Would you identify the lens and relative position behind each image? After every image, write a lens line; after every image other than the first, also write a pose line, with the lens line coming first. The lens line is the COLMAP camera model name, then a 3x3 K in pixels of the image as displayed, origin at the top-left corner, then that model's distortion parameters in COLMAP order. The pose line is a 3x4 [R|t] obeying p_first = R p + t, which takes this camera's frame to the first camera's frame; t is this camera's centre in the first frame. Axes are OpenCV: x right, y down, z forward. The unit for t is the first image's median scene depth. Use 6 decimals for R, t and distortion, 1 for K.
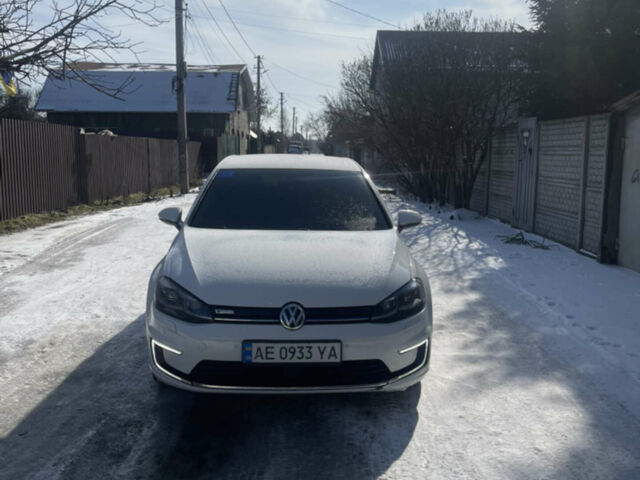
lens RADIAL K [[639.5, 0, 320.0], [0, 639.5, 240.0], [0, 0, 1]] dist [0.004541, 0.182429]
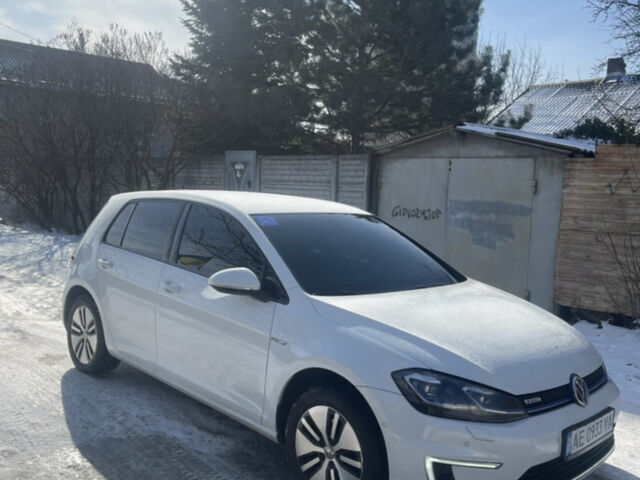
lens RADIAL K [[639.5, 0, 320.0], [0, 639.5, 240.0], [0, 0, 1]] dist [0.004541, 0.182429]
pose [[0.758105, -0.039777, 0.650918, -0.265315], [0.062845, 0.997949, -0.012211, -0.030123], [-0.649097, 0.050164, 0.759050, 0.161628]]
